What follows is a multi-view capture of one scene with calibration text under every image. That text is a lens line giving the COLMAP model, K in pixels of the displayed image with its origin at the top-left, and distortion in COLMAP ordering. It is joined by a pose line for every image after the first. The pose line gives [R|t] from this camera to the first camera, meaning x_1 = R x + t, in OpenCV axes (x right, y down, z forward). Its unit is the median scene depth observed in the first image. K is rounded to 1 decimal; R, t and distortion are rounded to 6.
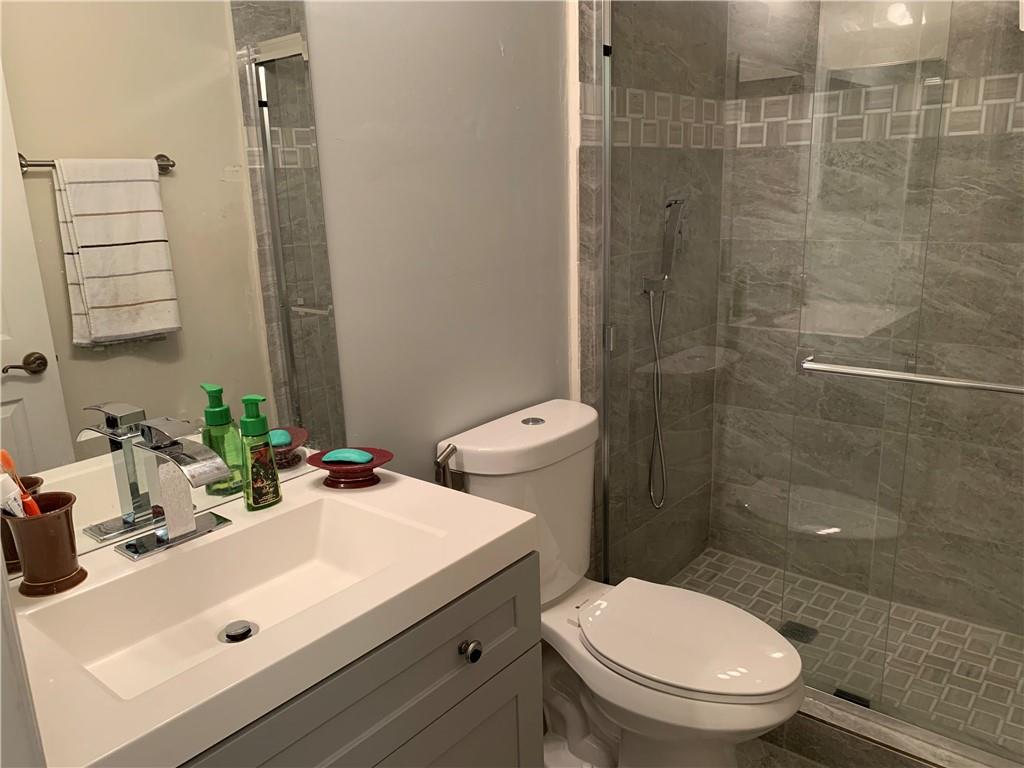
lens RADIAL K [[798.3, 0, 507.3], [0, 798.3, 385.9], [0, 0, 1]] dist [0.007159, -0.006540]
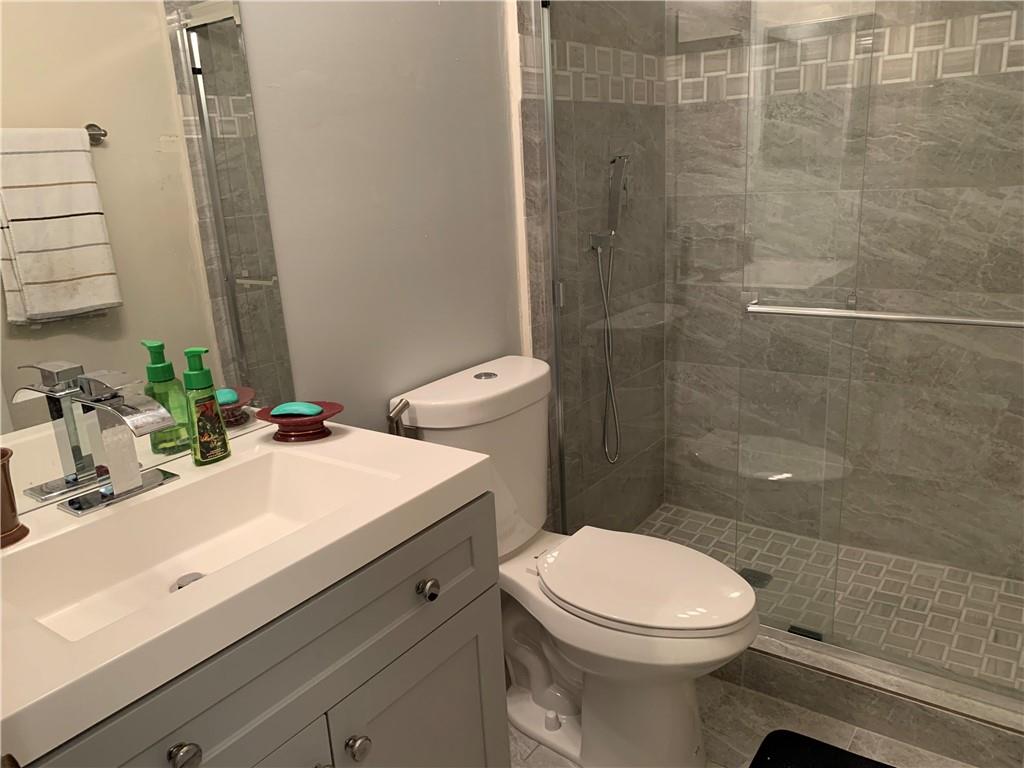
lens RADIAL K [[798.3, 0, 507.3], [0, 798.3, 385.9], [0, 0, 1]] dist [0.007159, -0.006540]
pose [[0.997772, -0.039006, 0.054129, 0.004440], [0.037914, 0.999059, 0.021047, 0.029751], [-0.054899, -0.018948, 0.998312, 0.000693]]
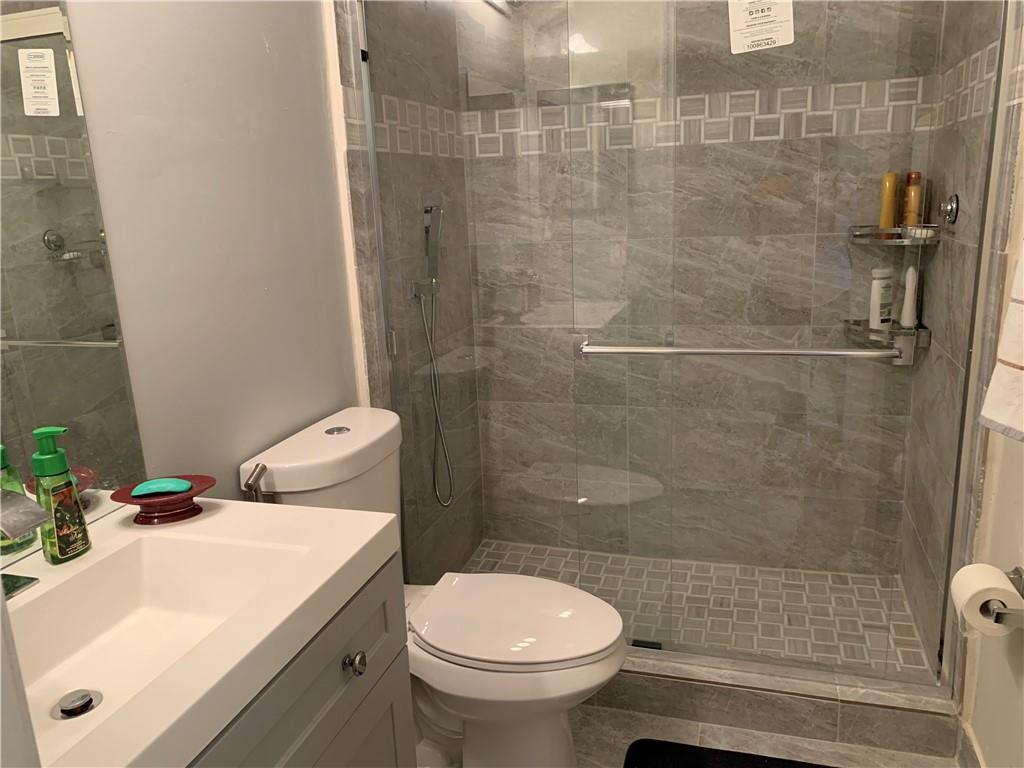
lens RADIAL K [[791.8, 0, 512.0], [0, 791.8, 384.0], [0, 0, 1]] dist [0.073682, -0.188093]
pose [[0.923292, -0.096489, 0.371783, -0.097562], [0.106158, 0.994334, -0.005574, 0.012878], [-0.369139, 0.044614, 0.928303, 0.018628]]
